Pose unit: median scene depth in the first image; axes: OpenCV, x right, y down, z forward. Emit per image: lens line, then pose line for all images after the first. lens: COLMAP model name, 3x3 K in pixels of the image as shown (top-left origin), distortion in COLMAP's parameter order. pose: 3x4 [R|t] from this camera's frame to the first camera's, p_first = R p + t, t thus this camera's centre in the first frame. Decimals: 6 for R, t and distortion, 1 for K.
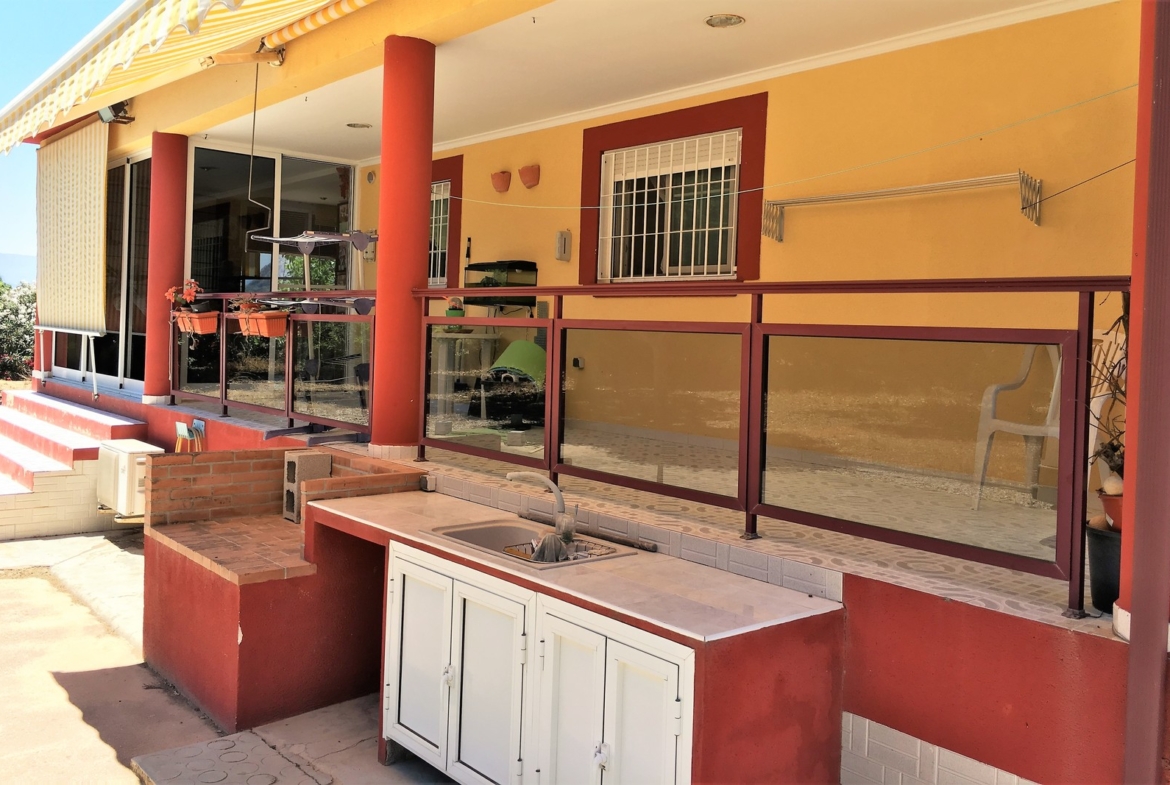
lens RADIAL K [[1040.7, 0, 589.7], [0, 1040.7, 325.8], [0, 0, 1]] dist [0.100417, -0.177999]
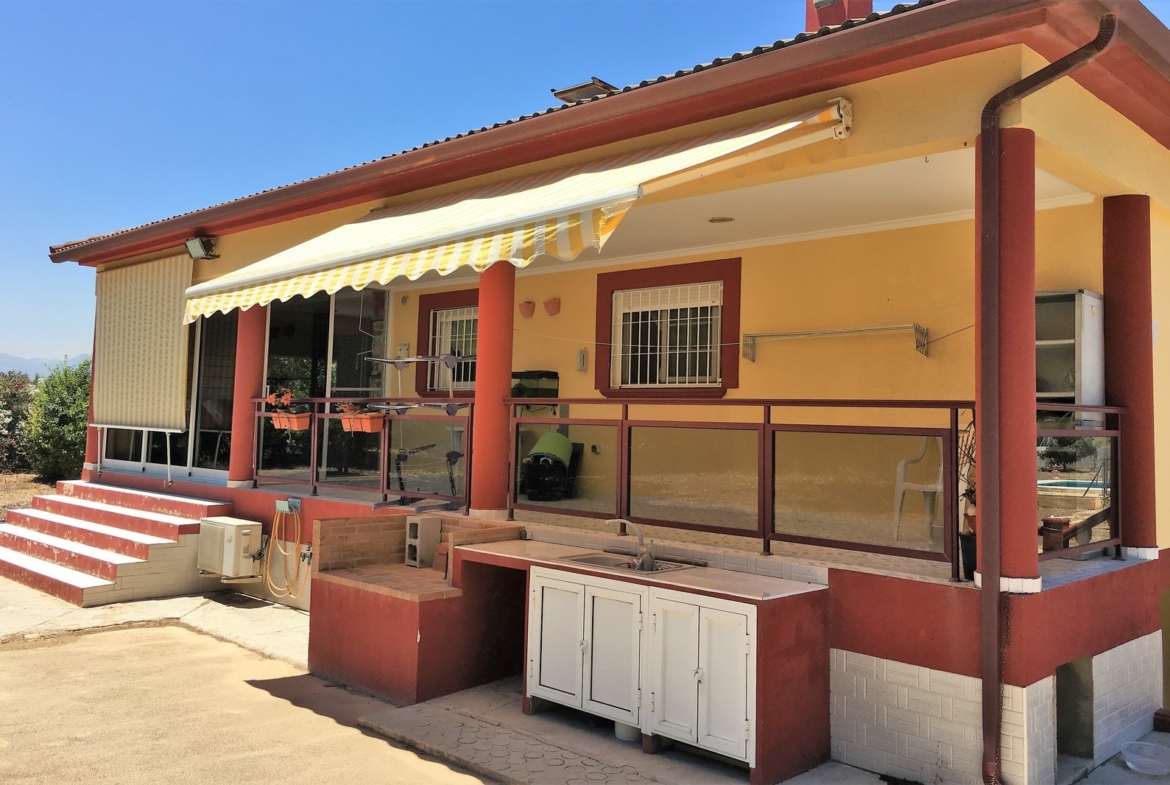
lens RADIAL K [[1040.7, 0, 589.7], [0, 1040.7, 325.8], [0, 0, 1]] dist [0.100417, -0.177999]
pose [[0.995813, -0.002104, 0.091392, -0.175450], [0.009523, 0.996684, -0.080815, -0.016610], [-0.090918, 0.081347, 0.992530, -0.410762]]
